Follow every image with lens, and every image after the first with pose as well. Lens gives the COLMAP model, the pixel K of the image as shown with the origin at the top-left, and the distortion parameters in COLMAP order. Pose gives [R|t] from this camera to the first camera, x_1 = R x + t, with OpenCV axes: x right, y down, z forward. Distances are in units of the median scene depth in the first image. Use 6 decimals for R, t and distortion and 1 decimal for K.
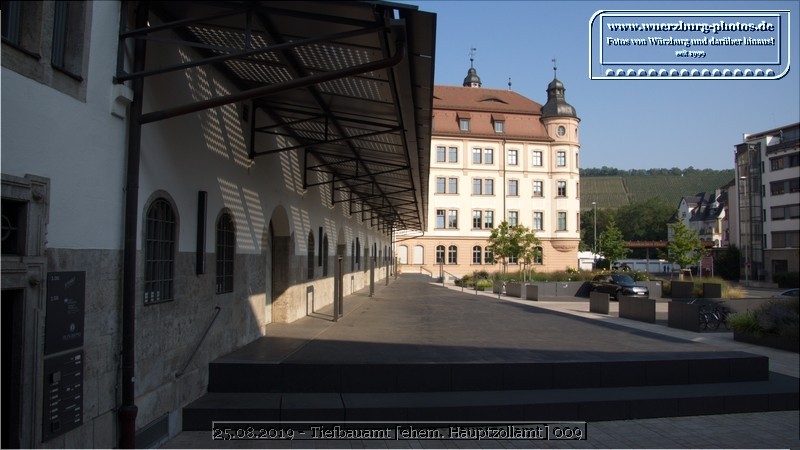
lens RADIAL K [[574.7, 0, 401.7], [0, 574.7, 227.0], [0, 0, 1]] dist [0.005804, 0.000658]
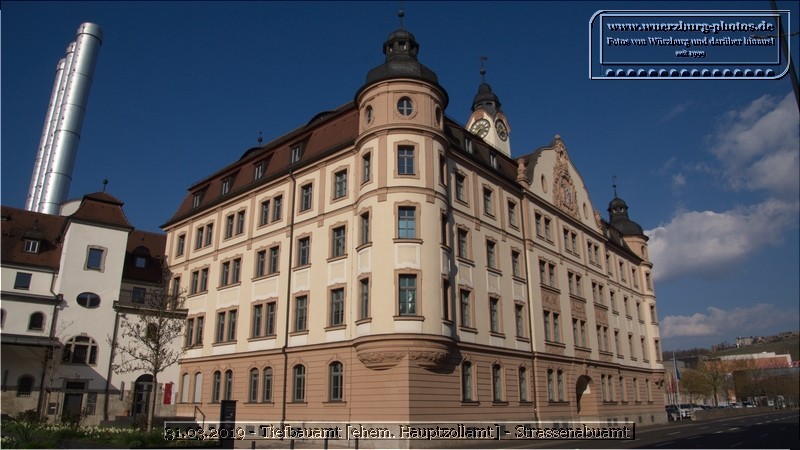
lens RADIAL K [[574.7, 0, 400.1], [0, 574.7, 226.2], [0, 0, 1]] dist [0.005804, 0.000658]
pose [[0.539224, -0.260670, -0.800805, 0.696178], [0.063883, 0.960812, -0.269738, 0.060899], [0.839736, 0.094291, 0.534745, 0.811284]]
